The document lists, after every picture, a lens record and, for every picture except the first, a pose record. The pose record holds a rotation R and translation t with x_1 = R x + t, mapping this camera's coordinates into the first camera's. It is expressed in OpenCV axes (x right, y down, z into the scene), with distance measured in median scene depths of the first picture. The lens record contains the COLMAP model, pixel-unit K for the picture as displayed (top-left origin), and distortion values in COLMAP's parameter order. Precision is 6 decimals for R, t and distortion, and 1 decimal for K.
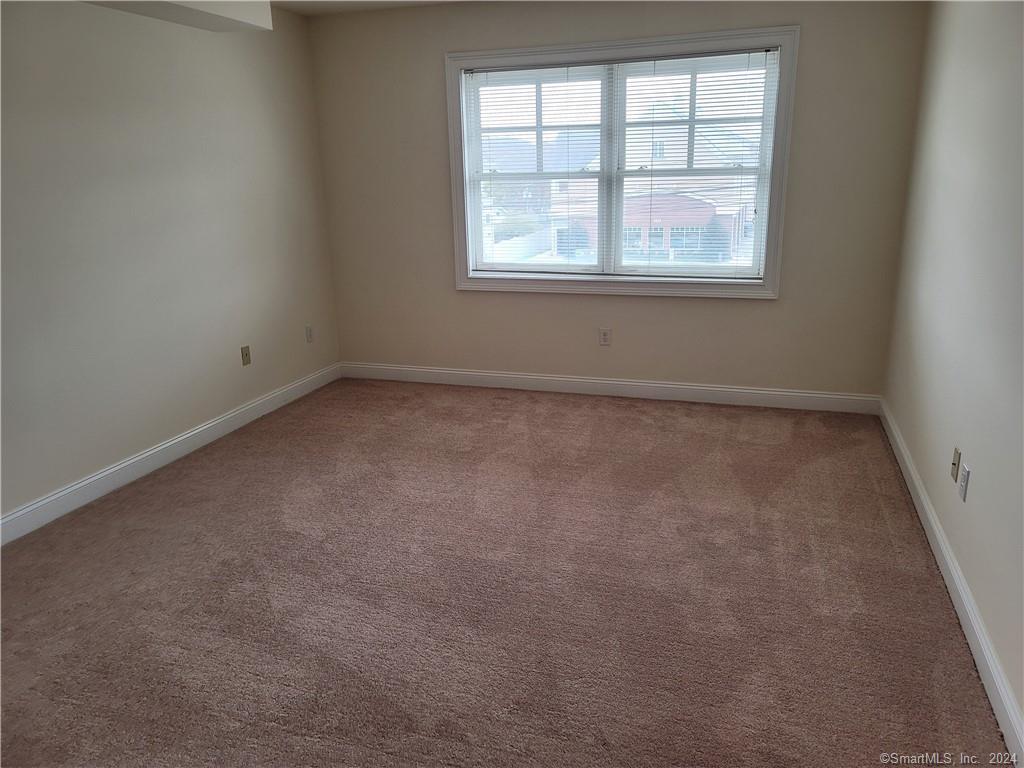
lens RADIAL K [[747.4, 0, 512.6], [0, 747.4, 377.9], [0, 0, 1]] dist [0.036730, -0.000632]
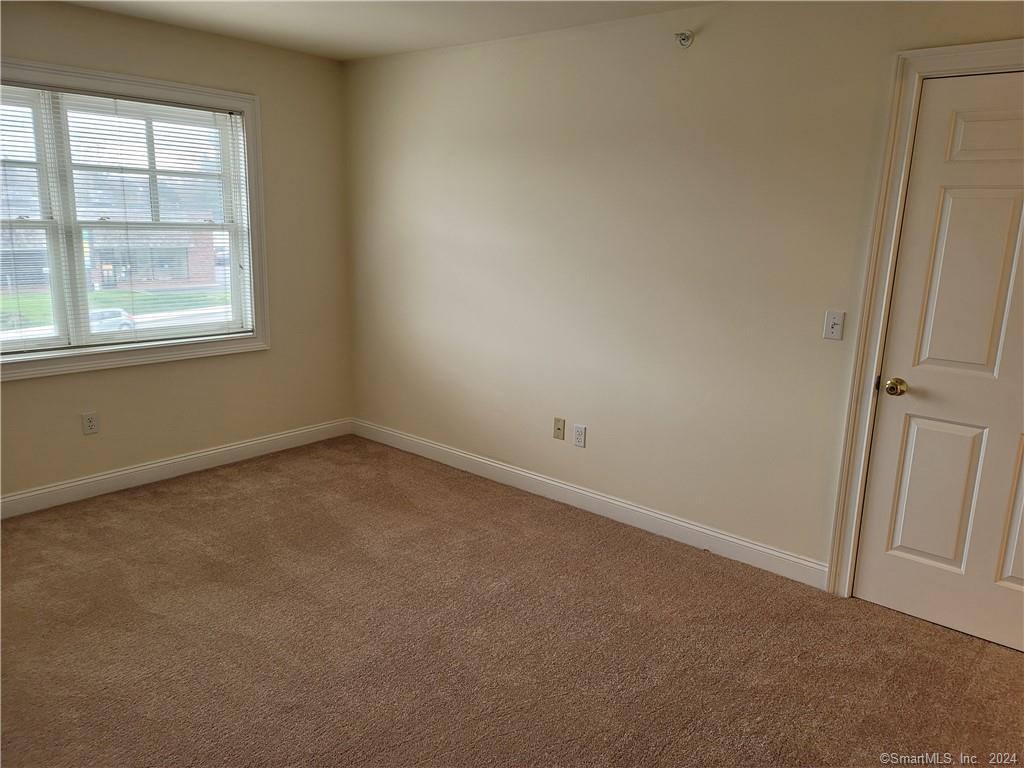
lens RADIAL K [[747.4, 0, 512.6], [0, 747.4, 377.9], [0, 0, 1]] dist [0.036730, -0.000632]
pose [[0.379301, -0.161886, 0.911001, -0.470660], [0.221358, 0.971861, 0.080537, -0.073438], [-0.898405, 0.171110, 0.404463, 0.275320]]
